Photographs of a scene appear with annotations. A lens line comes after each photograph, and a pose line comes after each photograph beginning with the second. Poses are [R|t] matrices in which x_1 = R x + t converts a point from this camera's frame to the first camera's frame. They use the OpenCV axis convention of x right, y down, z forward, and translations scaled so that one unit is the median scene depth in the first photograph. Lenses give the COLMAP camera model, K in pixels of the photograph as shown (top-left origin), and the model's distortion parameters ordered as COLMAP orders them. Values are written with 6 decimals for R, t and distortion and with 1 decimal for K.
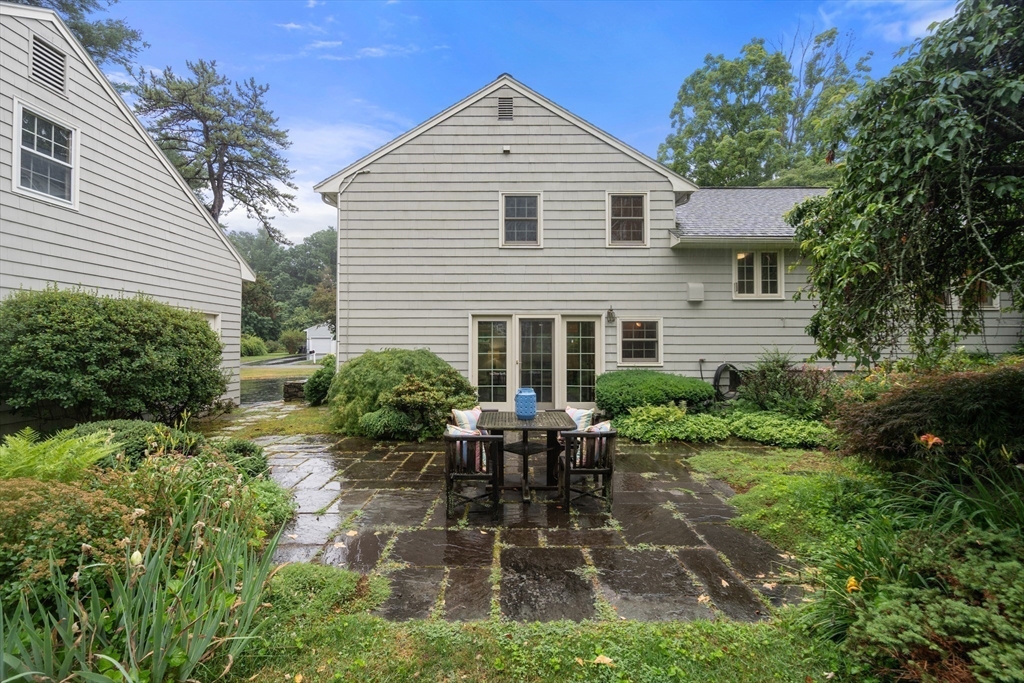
lens RADIAL K [[464.3, 0, 509.3], [0, 464.3, 339.4], [0, 0, 1]] dist [-0.008599, 0.004647]
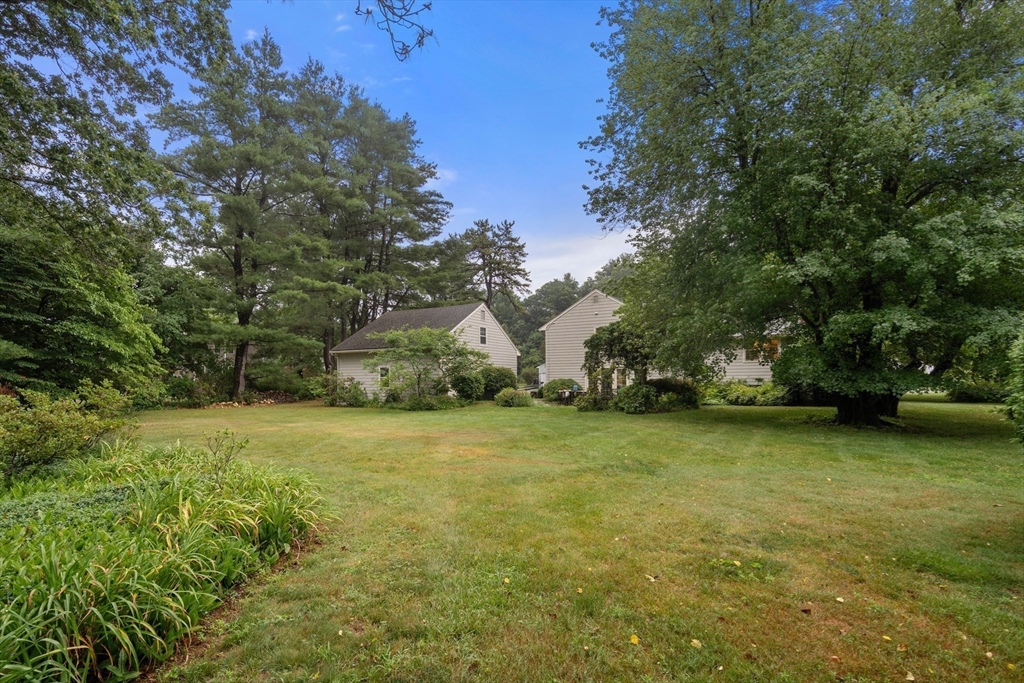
lens RADIAL K [[464.3, 0, 511.3], [0, 464.3, 341.6], [0, 0, 1]] dist [-0.008599, 0.004647]
pose [[0.890546, -0.044636, -0.452698, 0.205976], [0.014660, 0.997473, -0.069511, -0.004100], [0.454657, 0.055266, 0.888950, -0.463838]]
